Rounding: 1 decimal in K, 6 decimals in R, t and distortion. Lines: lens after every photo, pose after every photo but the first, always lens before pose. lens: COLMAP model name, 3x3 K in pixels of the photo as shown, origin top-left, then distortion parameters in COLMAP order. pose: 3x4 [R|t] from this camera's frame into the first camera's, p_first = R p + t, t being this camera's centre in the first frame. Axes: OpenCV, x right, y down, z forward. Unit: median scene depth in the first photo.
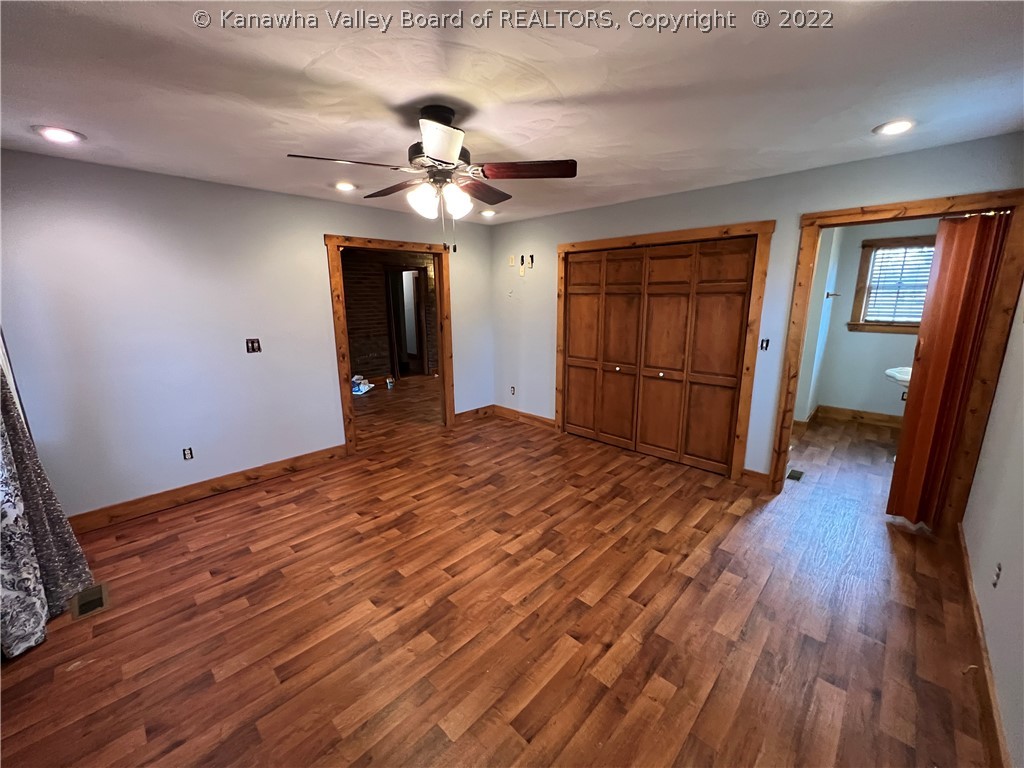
lens RADIAL K [[413.5, 0, 516.4], [0, 413.5, 382.4], [0, 0, 1]] dist [0.021924, -0.000117]
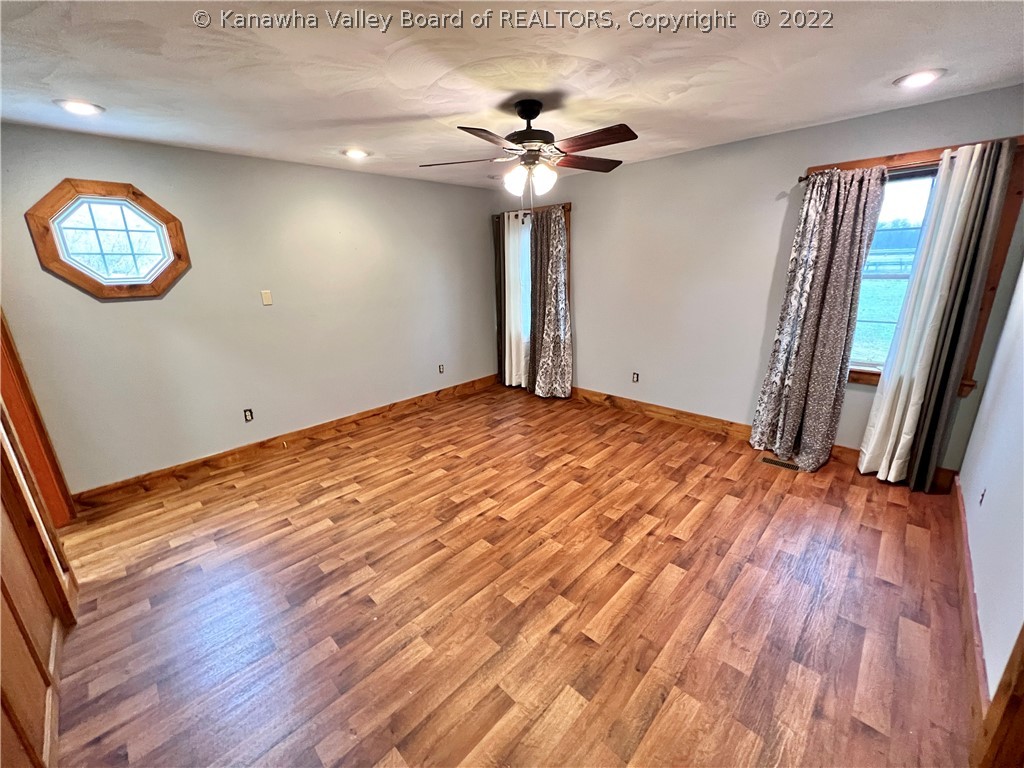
lens RADIAL K [[413.5, 0, 512.8], [0, 413.5, 381.4], [0, 0, 1]] dist [0.021924, -0.000117]
pose [[-0.999169, 0.032217, 0.024977, -0.122355], [0.040215, 0.879314, 0.474542, -0.421673], [-0.006674, 0.475152, -0.879878, 1.982801]]
